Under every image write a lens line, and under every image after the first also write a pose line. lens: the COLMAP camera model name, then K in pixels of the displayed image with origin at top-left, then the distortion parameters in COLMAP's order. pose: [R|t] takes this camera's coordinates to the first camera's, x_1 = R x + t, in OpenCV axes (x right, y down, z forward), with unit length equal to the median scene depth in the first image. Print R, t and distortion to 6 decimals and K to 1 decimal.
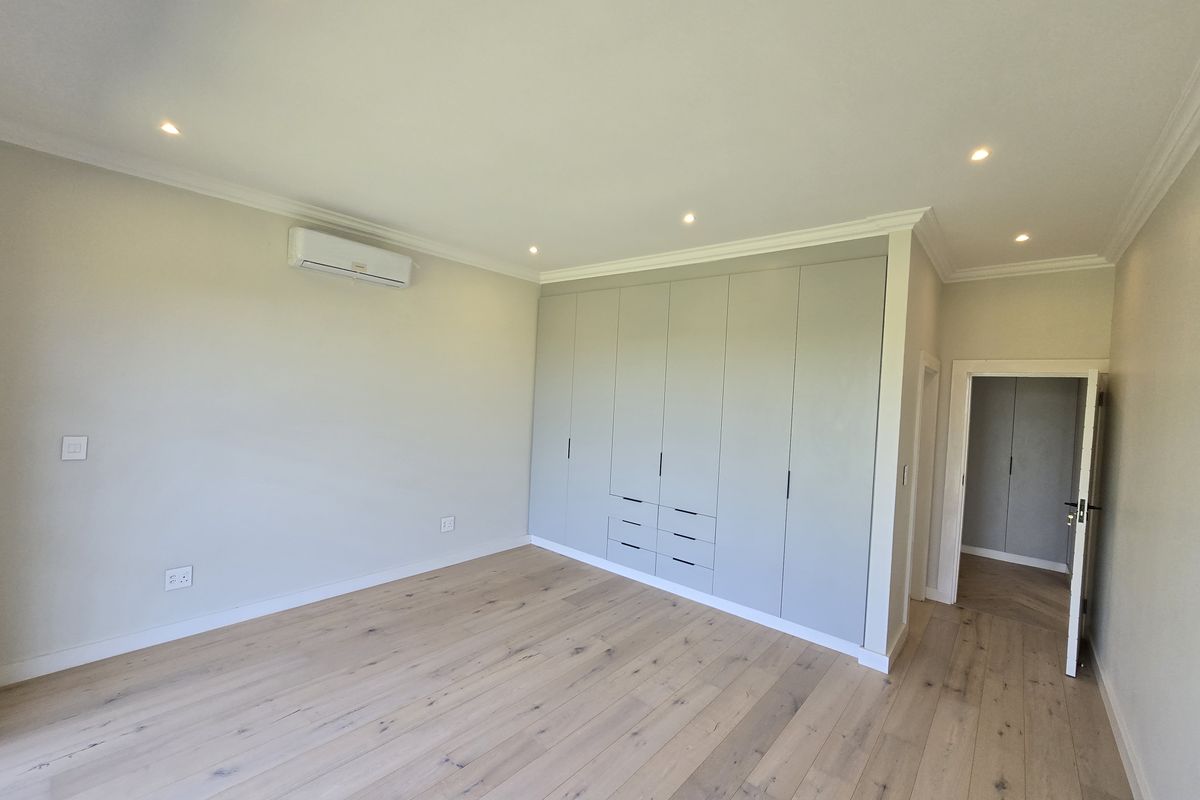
lens RADIAL K [[496.7, 0, 603.2], [0, 496.7, 401.7], [0, 0, 1]] dist [-0.000299, -0.000304]
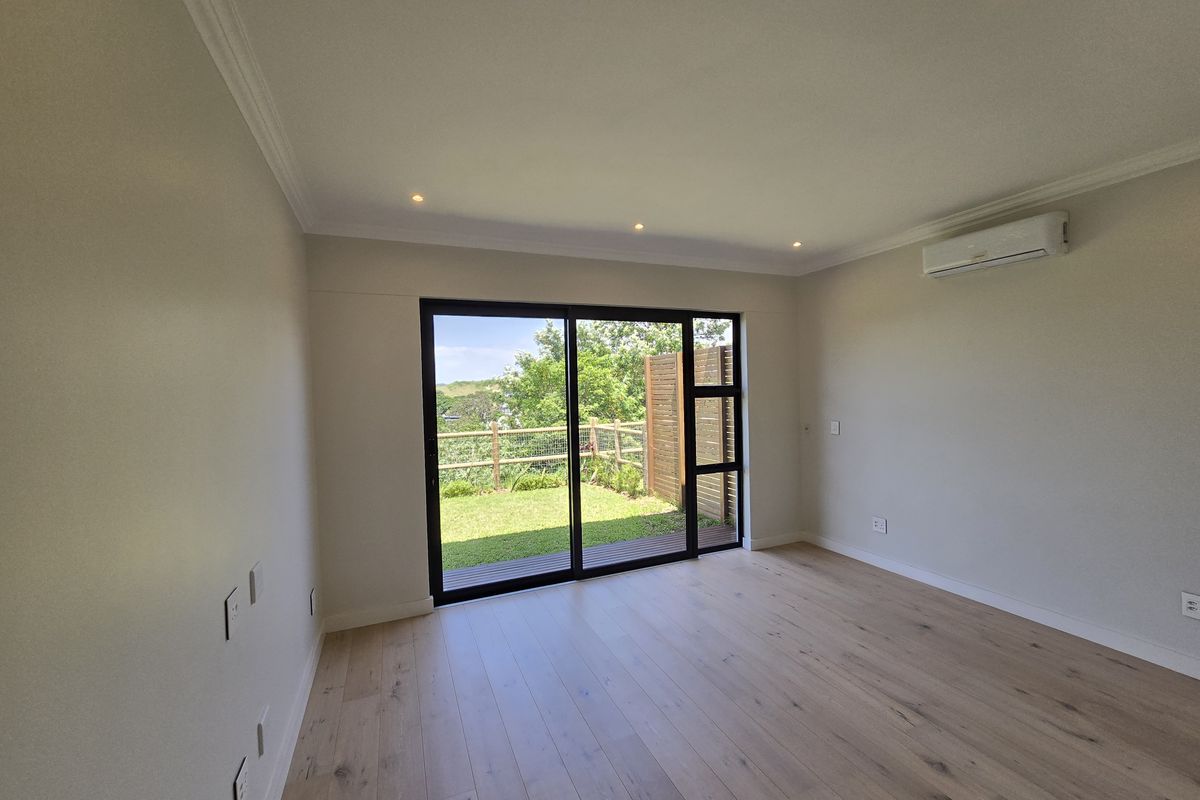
lens RADIAL K [[485.1, 0, 600.0], [0, 485.1, 400.0], [0, 0, 1]] dist [-0.001564, -0.000239]
pose [[-0.446942, -0.018413, -0.894374, 0.726854], [-0.012310, 0.999820, -0.014432, 0.025756], [0.894478, 0.004560, -0.447088, 0.865339]]
